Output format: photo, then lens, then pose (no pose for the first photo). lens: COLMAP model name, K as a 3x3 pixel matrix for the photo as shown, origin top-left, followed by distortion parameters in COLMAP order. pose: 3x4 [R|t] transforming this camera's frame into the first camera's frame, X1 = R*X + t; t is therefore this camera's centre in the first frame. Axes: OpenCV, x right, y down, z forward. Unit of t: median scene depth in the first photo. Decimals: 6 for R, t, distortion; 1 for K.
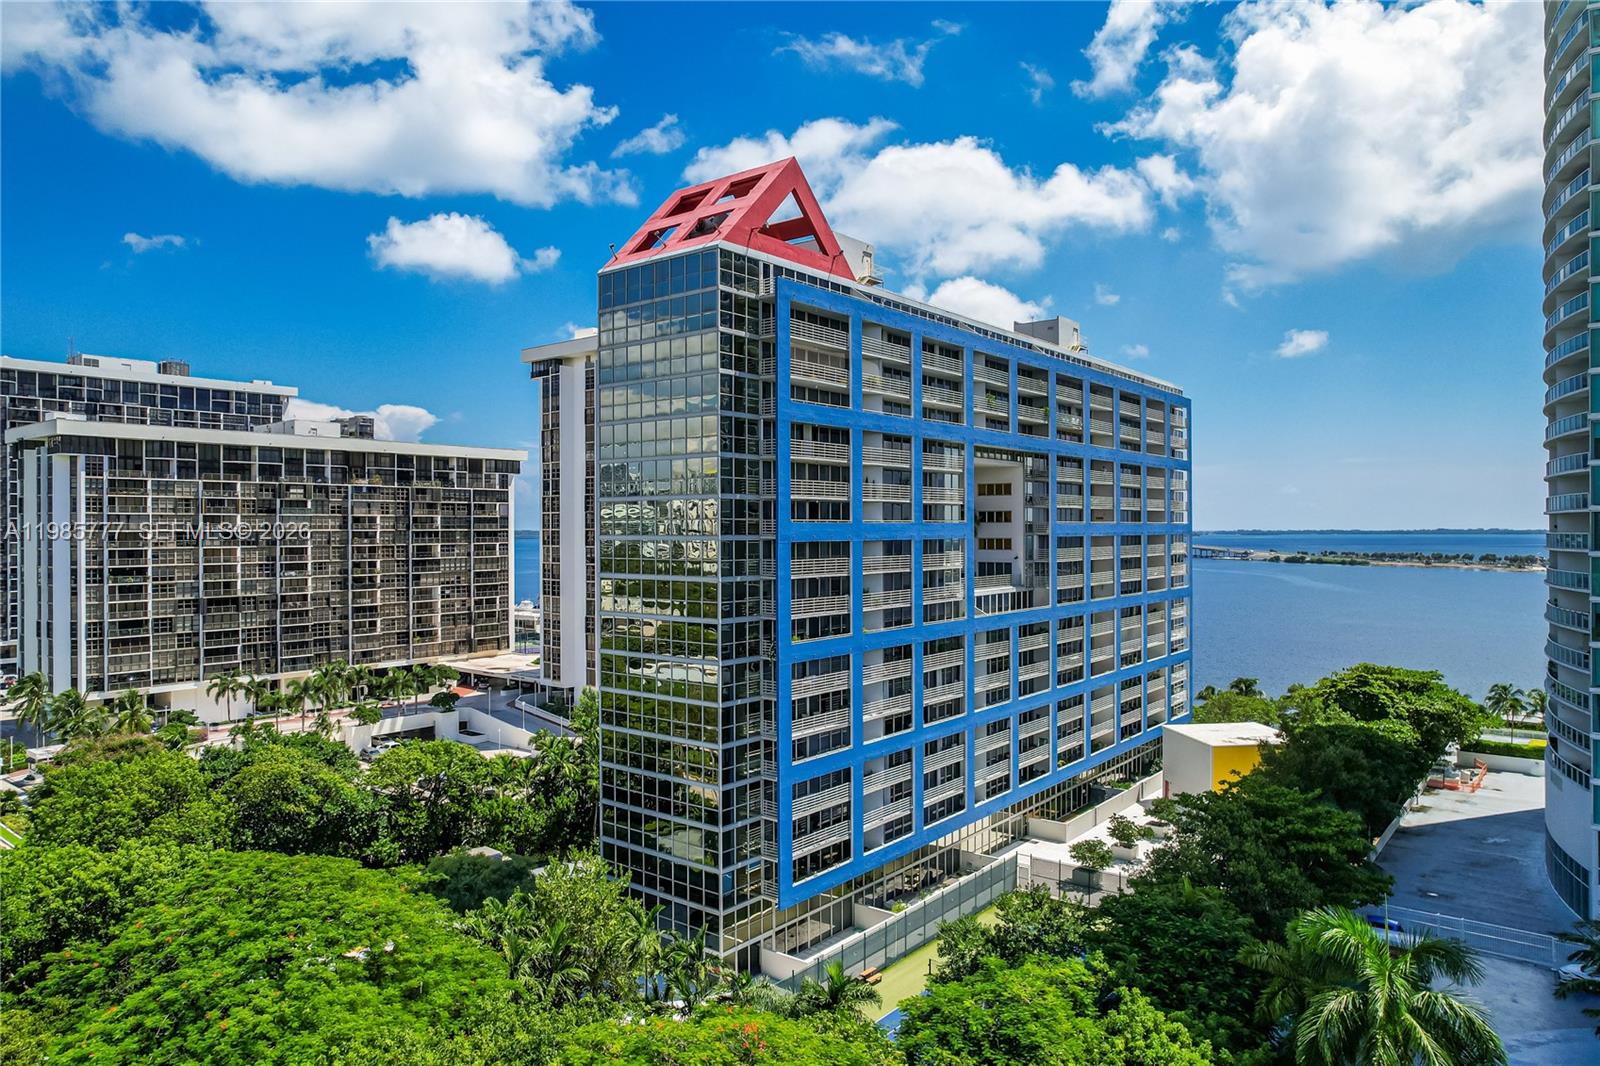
lens RADIAL K [[1040.7, 0, 799.5], [0, 1040.7, 524.6], [0, 0, 1]] dist [-0.065109, 0.054546]
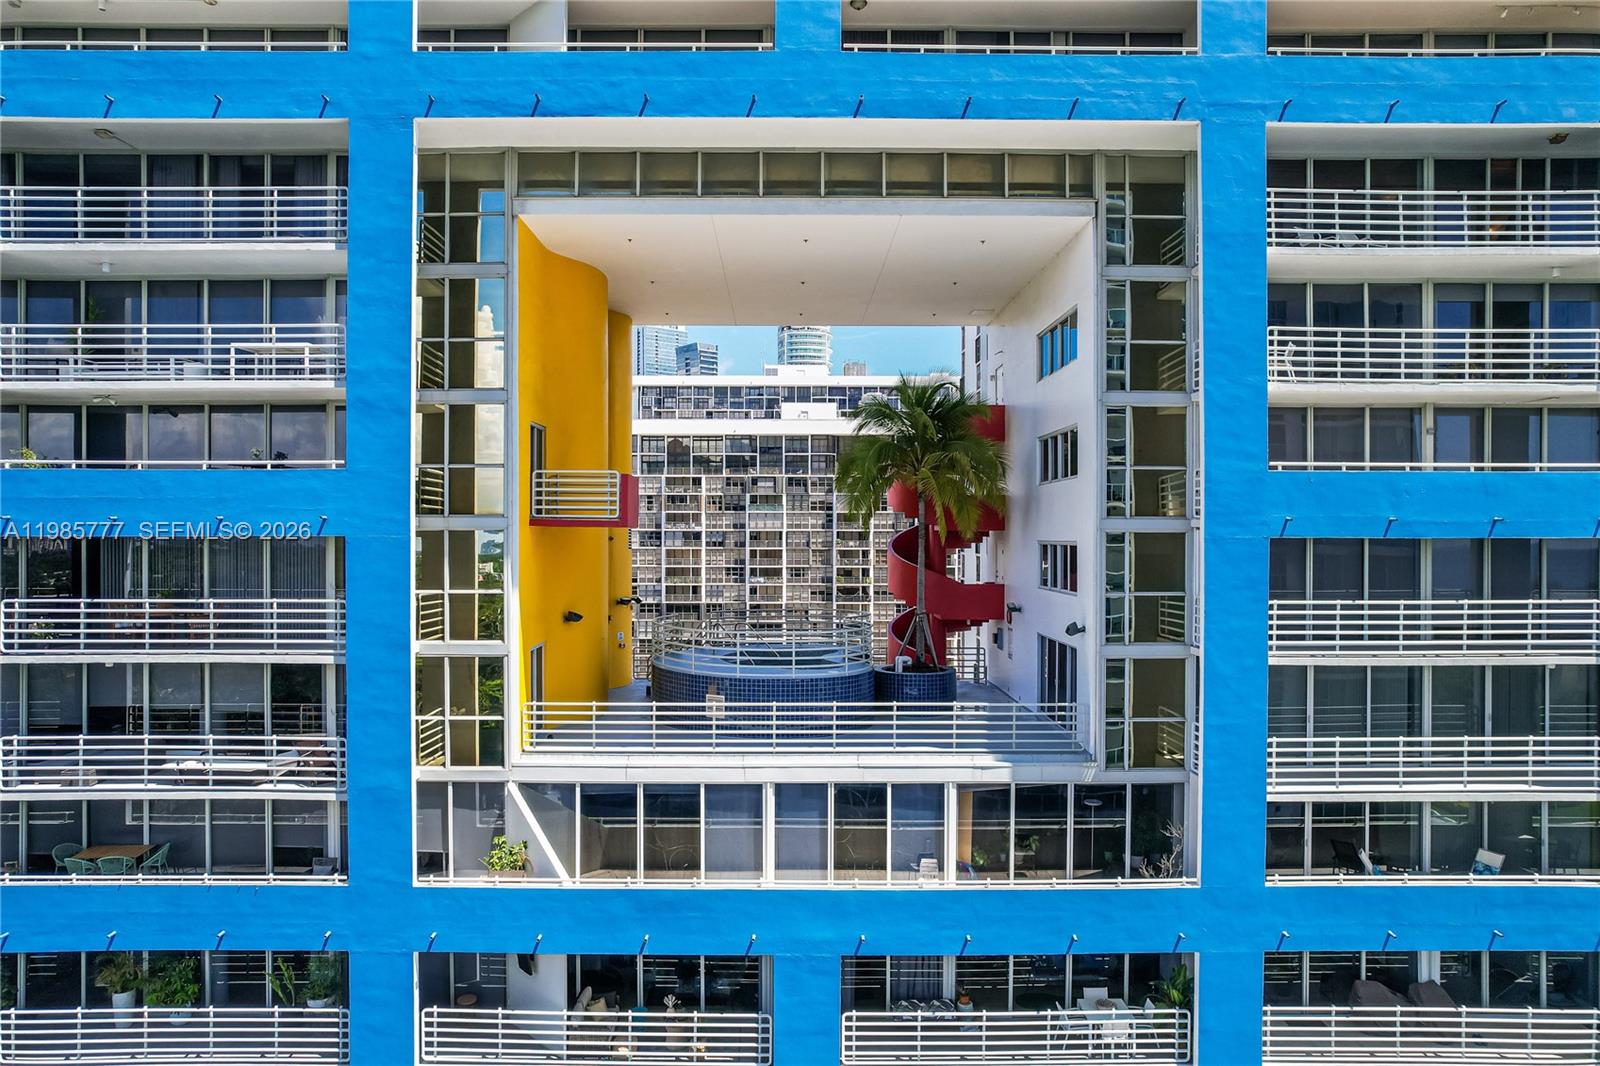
lens RADIAL K [[1040.7, 0, 794.3], [0, 1040.7, 535.8], [0, 0, 1]] dist [-0.065109, 0.054546]
pose [[0.642229, 0.005056, -0.766496, 0.218117], [-0.002031, 0.999986, 0.004894, 0.006870], [0.766510, -0.001586, 0.642231, 0.512588]]
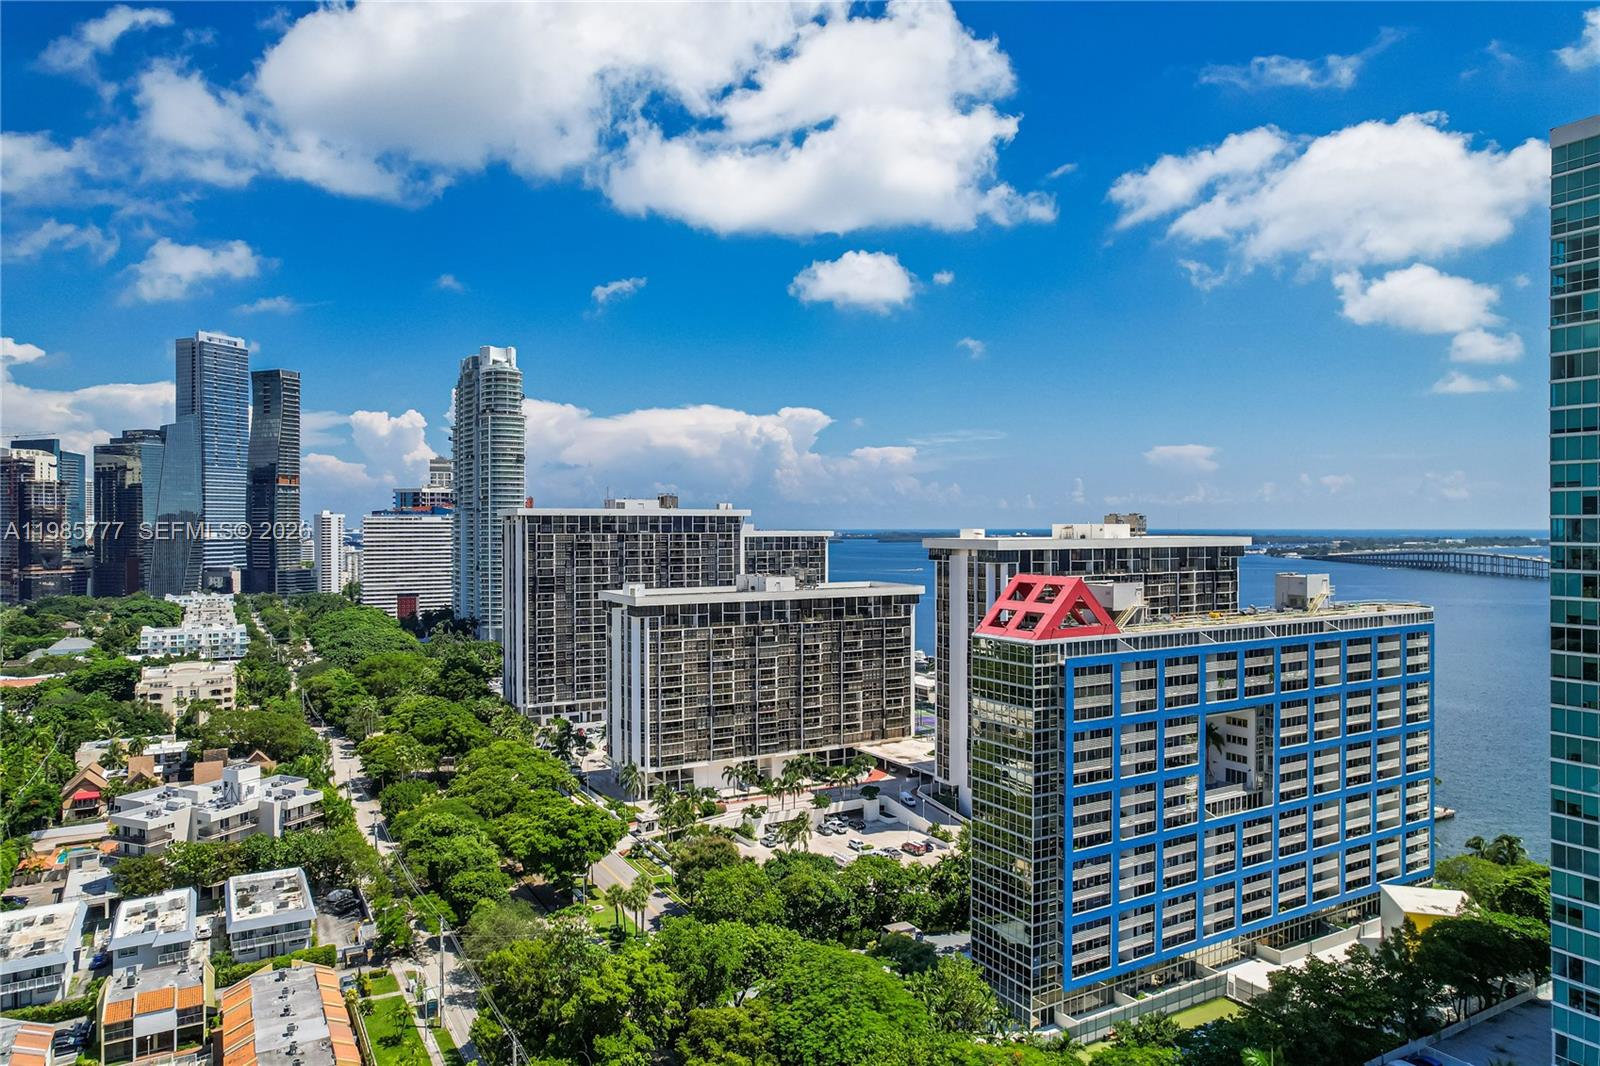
lens RADIAL K [[1040.7, 0, 801.2], [0, 1040.7, 542.0], [0, 0, 1]] dist [-0.065109, 0.054546]
pose [[0.933500, 0.007330, -0.358504, 0.085195], [-0.000978, 0.999839, 0.017894, -0.204958], [0.358577, -0.016353, 0.933357, -0.386401]]
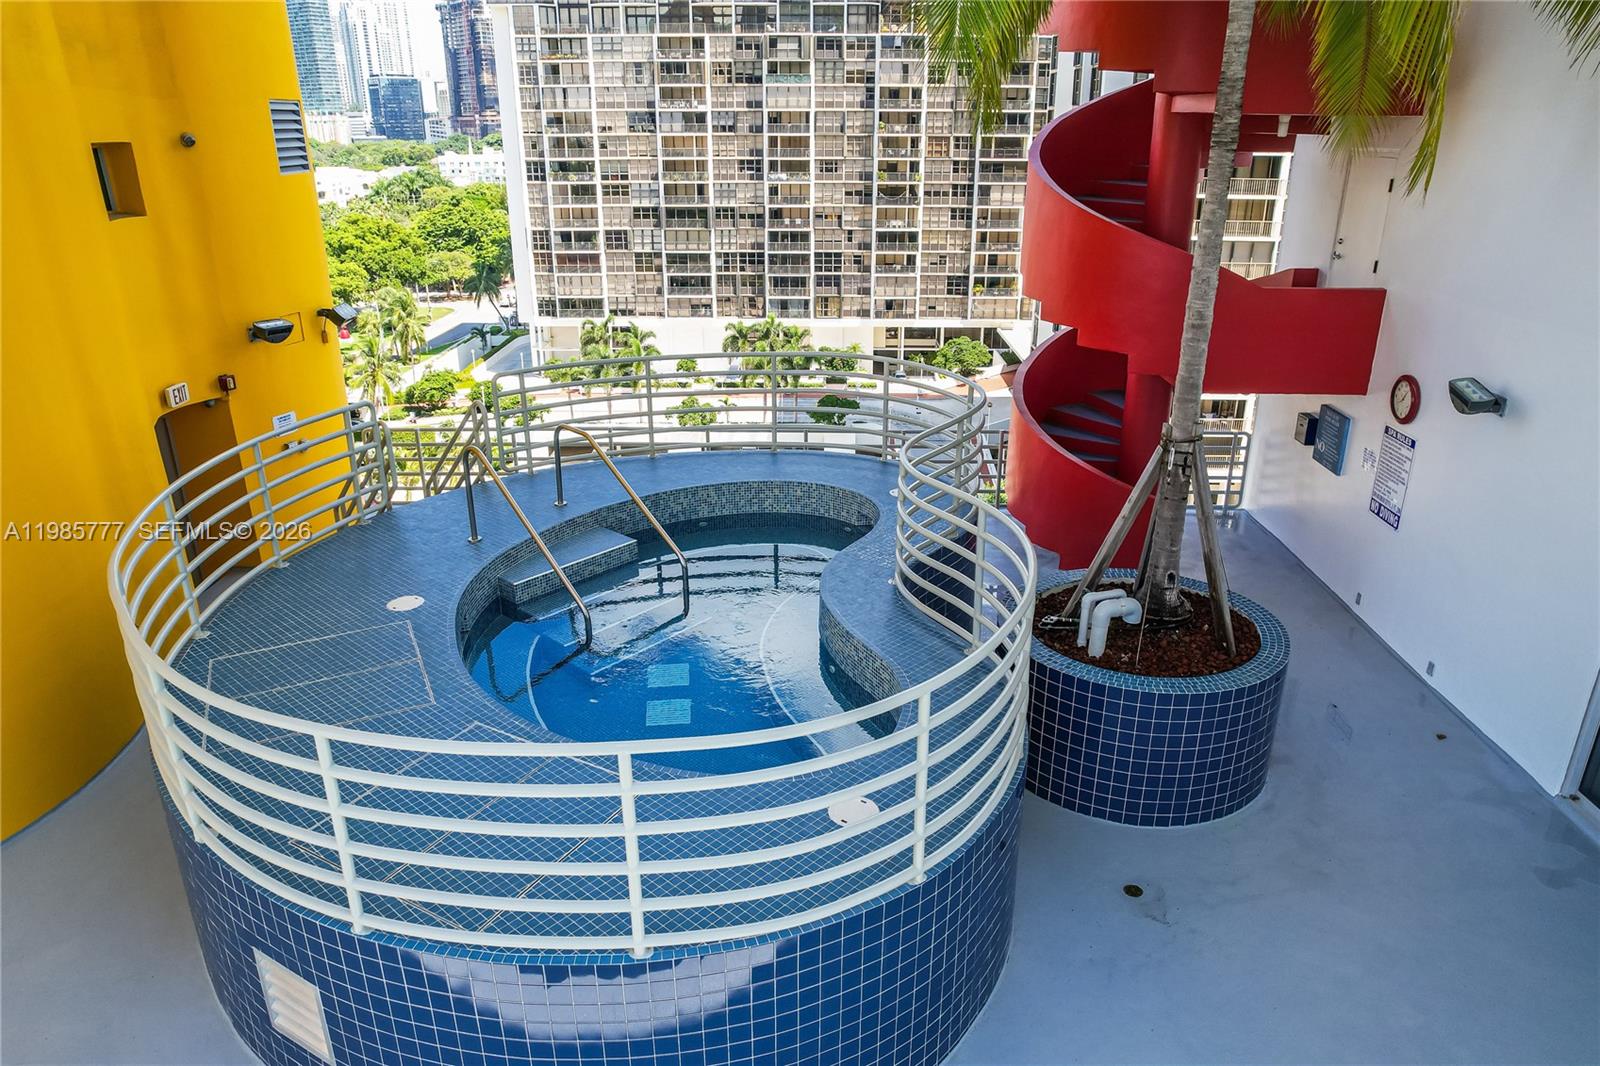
lens RADIAL K [[1040.7, 0, 810.0], [0, 1040.7, 527.7], [0, 0, 1]] dist [-0.065109, 0.054546]
pose [[0.625620, 0.293545, -0.722794, 0.098146], [-0.001826, 0.927056, 0.374920, 0.006906], [0.780126, -0.233237, 0.580521, 0.621753]]
